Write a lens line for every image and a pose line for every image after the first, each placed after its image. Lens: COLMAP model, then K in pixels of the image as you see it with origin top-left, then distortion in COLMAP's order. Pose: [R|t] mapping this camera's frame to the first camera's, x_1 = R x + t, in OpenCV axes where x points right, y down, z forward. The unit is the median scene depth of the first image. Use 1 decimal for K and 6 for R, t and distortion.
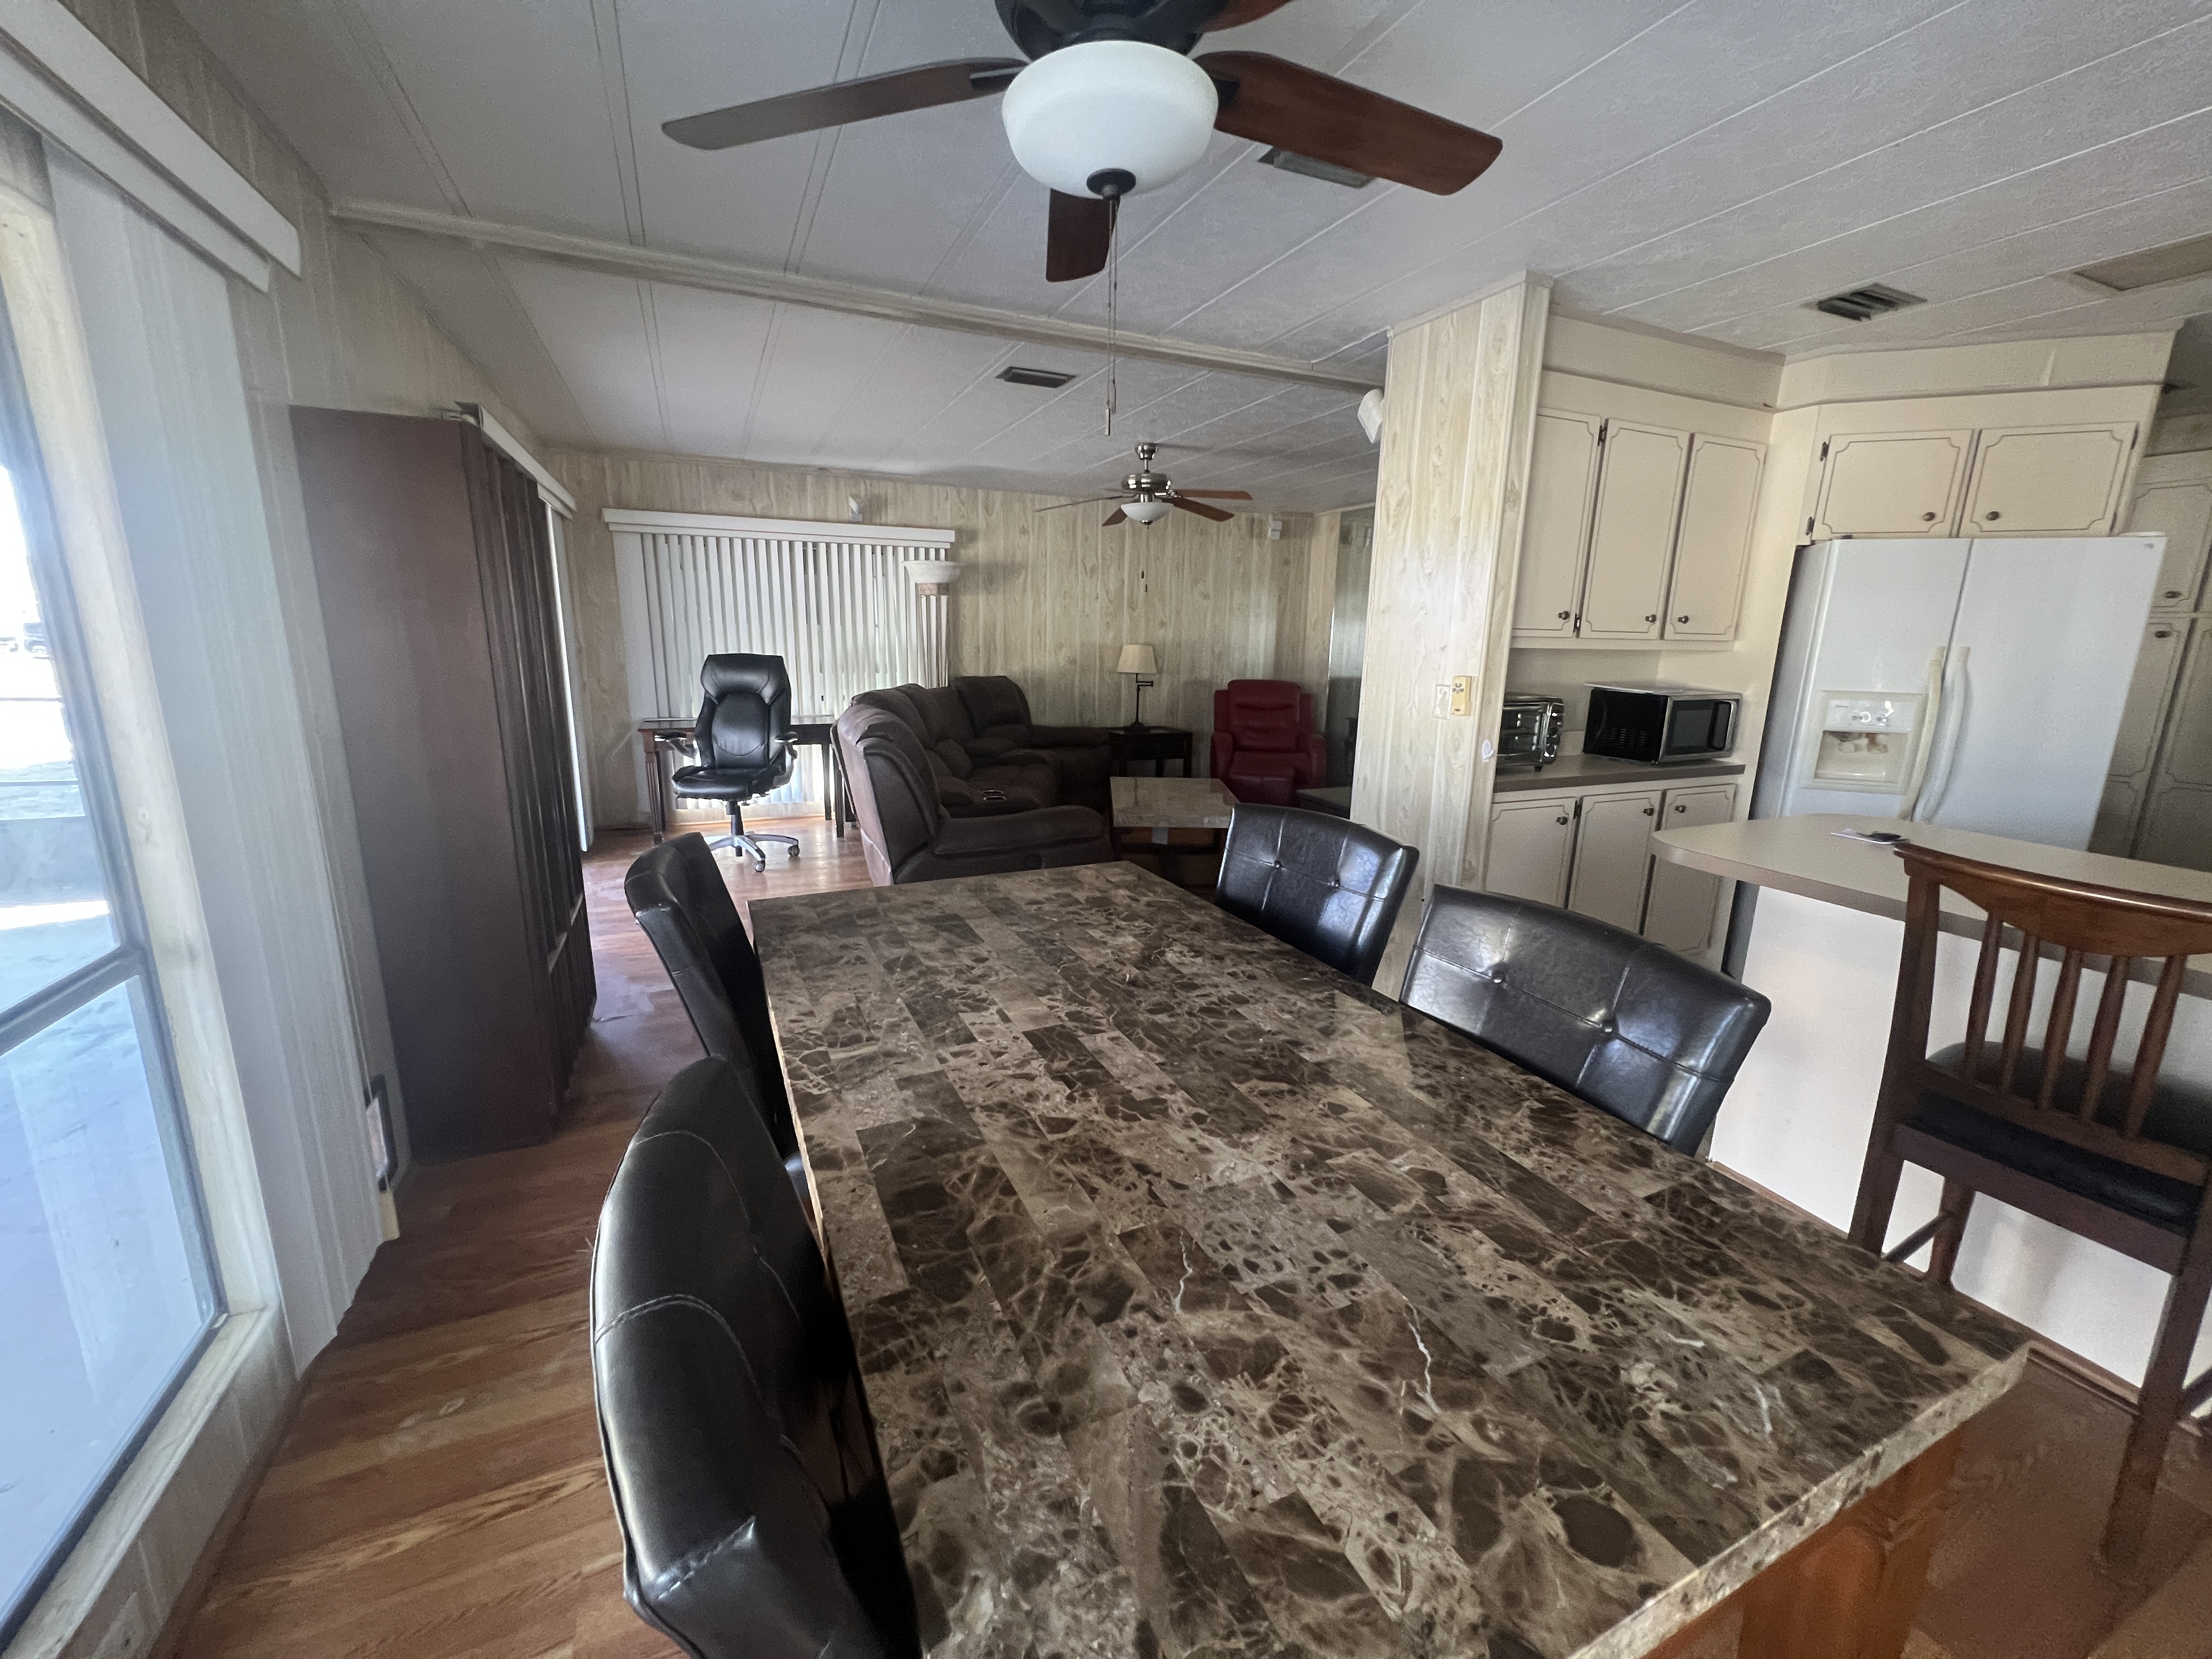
lens RADIAL K [[882.1, 0, 1101.0], [0, 882.1, 818.1], [0, 0, 1]] dist [0.001932, -0.000401]
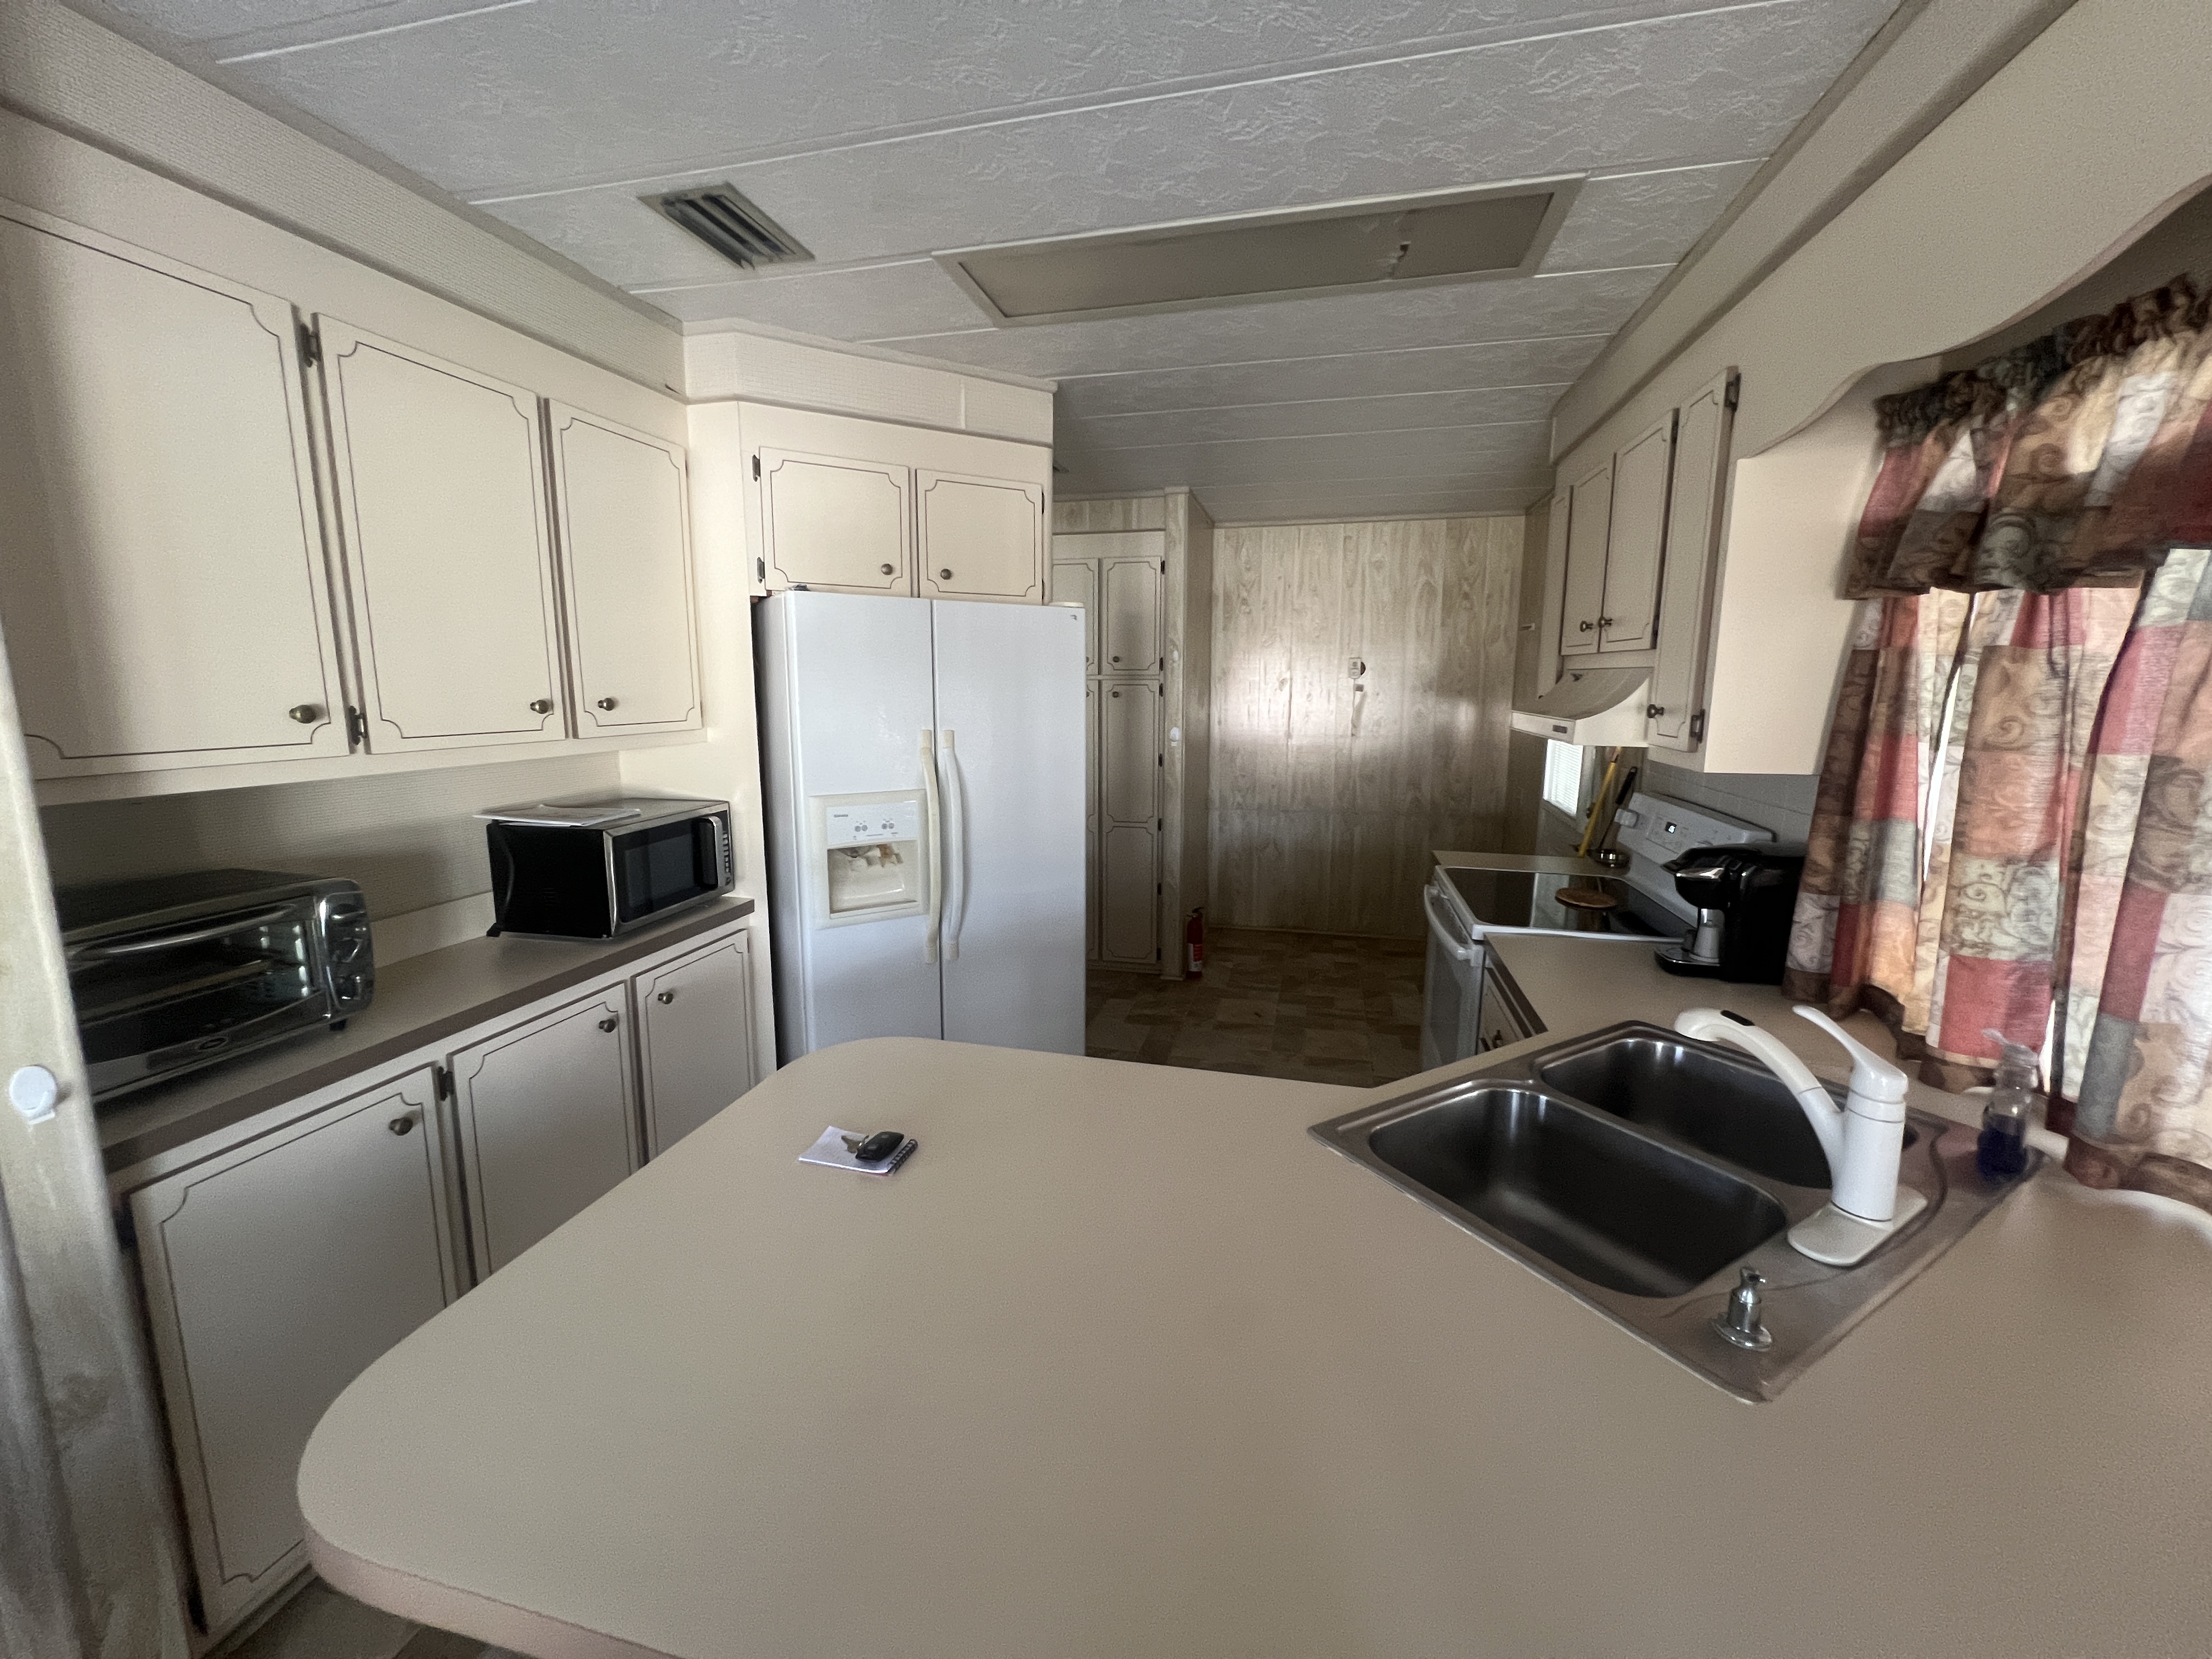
lens RADIAL K [[882.1, 0, 1101.0], [0, 882.1, 818.1], [0, 0, 1]] dist [0.001932, -0.000401]
pose [[0.614135, -0.138393, 0.776972, 0.398558], [0.172631, 0.984220, 0.038857, -0.115528], [-0.770089, 0.110266, 0.628335, 0.368672]]
